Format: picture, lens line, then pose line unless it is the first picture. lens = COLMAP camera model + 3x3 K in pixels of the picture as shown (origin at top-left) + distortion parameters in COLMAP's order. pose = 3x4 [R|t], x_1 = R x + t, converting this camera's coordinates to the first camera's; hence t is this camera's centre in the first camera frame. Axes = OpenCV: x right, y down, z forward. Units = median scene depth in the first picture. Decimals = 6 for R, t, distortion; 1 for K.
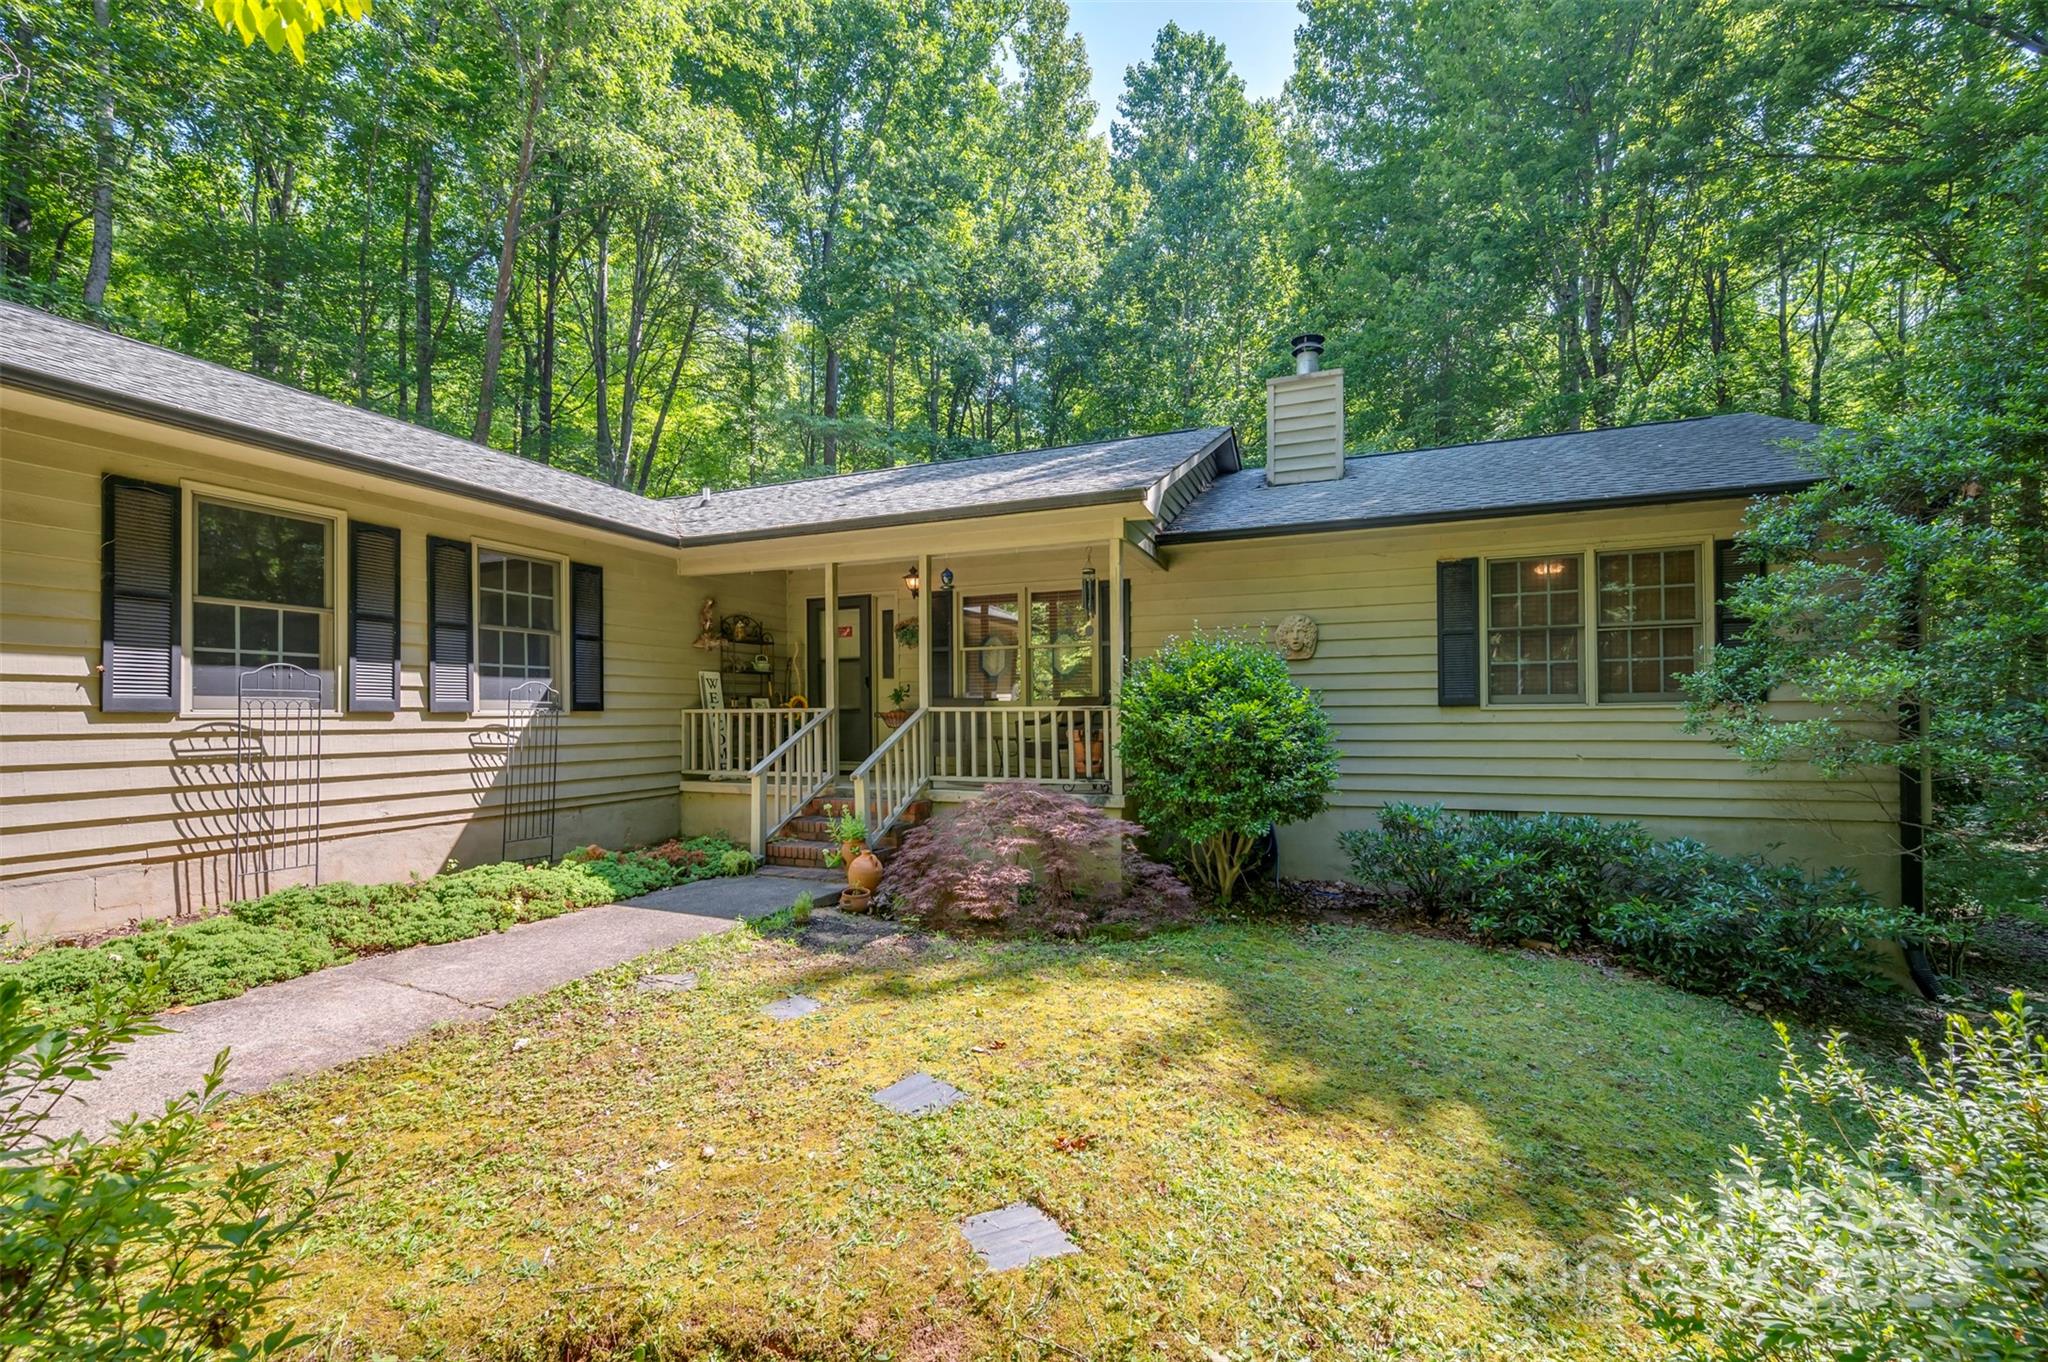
lens RADIAL K [[818.2, 0, 1029.0], [0, 818.2, 690.7], [0, 0, 1]] dist [0.000025, 0.000014]
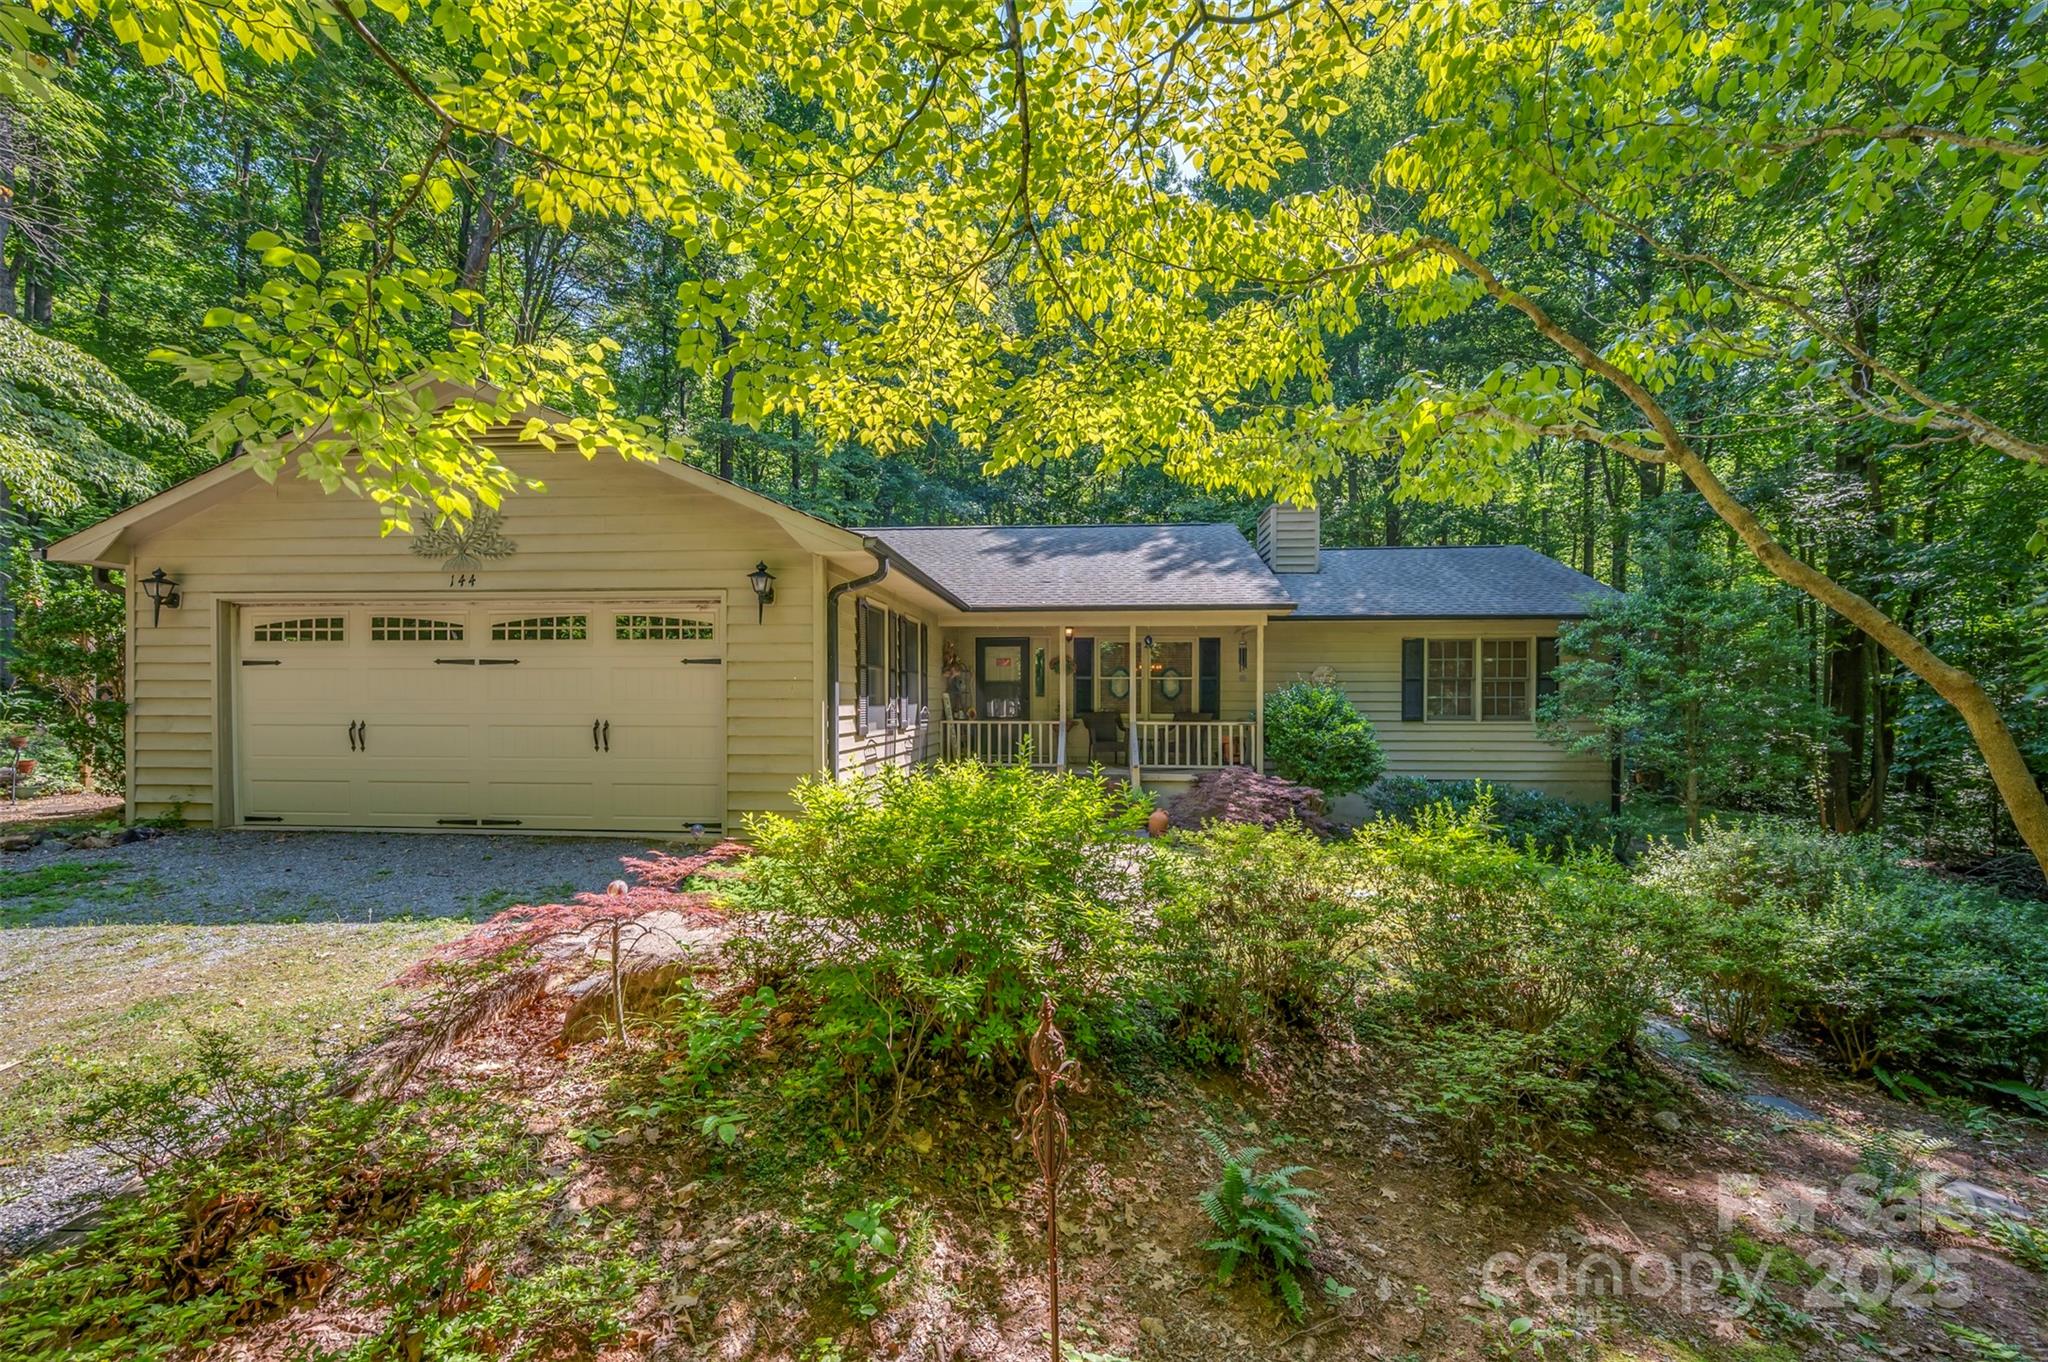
lens RADIAL K [[818.2, 0, 1029.0], [0, 818.2, 690.7], [0, 0, 1]] dist [0.000025, 0.000014]
pose [[0.957939, 0.010371, 0.286785, -0.792254], [-0.016045, 0.999719, 0.017439, -0.065147], [-0.286524, -0.021307, 0.957836, -0.470694]]
